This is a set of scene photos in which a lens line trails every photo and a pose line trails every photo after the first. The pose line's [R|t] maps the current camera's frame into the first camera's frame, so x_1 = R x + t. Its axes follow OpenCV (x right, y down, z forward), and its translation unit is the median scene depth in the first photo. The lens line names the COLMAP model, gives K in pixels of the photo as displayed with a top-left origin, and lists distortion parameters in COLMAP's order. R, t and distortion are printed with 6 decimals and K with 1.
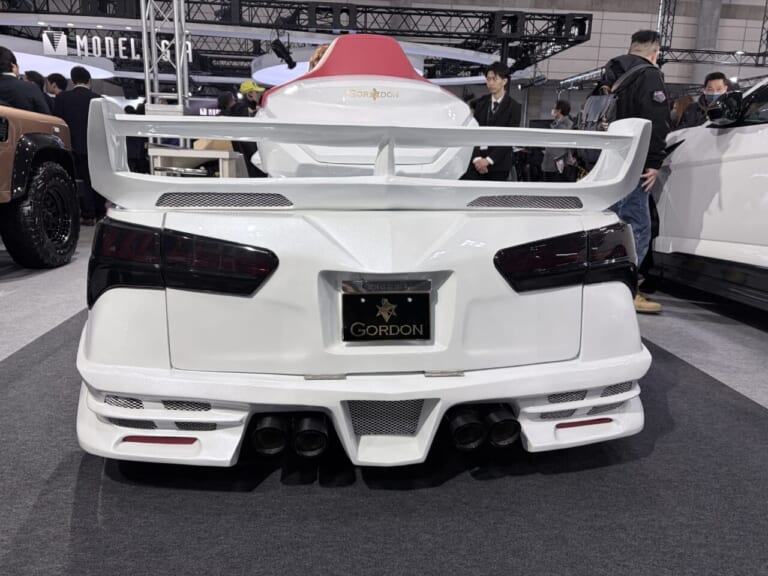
lens RADIAL K [[561.5, 0, 384.0], [0, 561.5, 288.0], [0, 0, 1]] dist [0.037814, 0.001326]
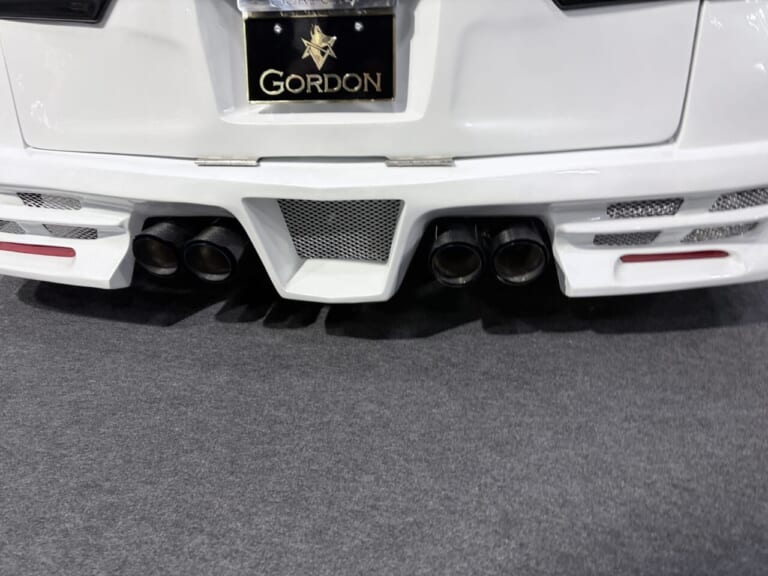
lens RADIAL K [[589.1, 0, 384.0], [0, 589.1, 288.0], [0, 0, 1]] dist [0.042943, -0.002353]
pose [[0.973902, 0.054261, -0.220387, 0.213894], [0.002451, 0.968432, 0.249268, 0.124830], [0.226956, -0.243303, 0.943024, 0.360537]]
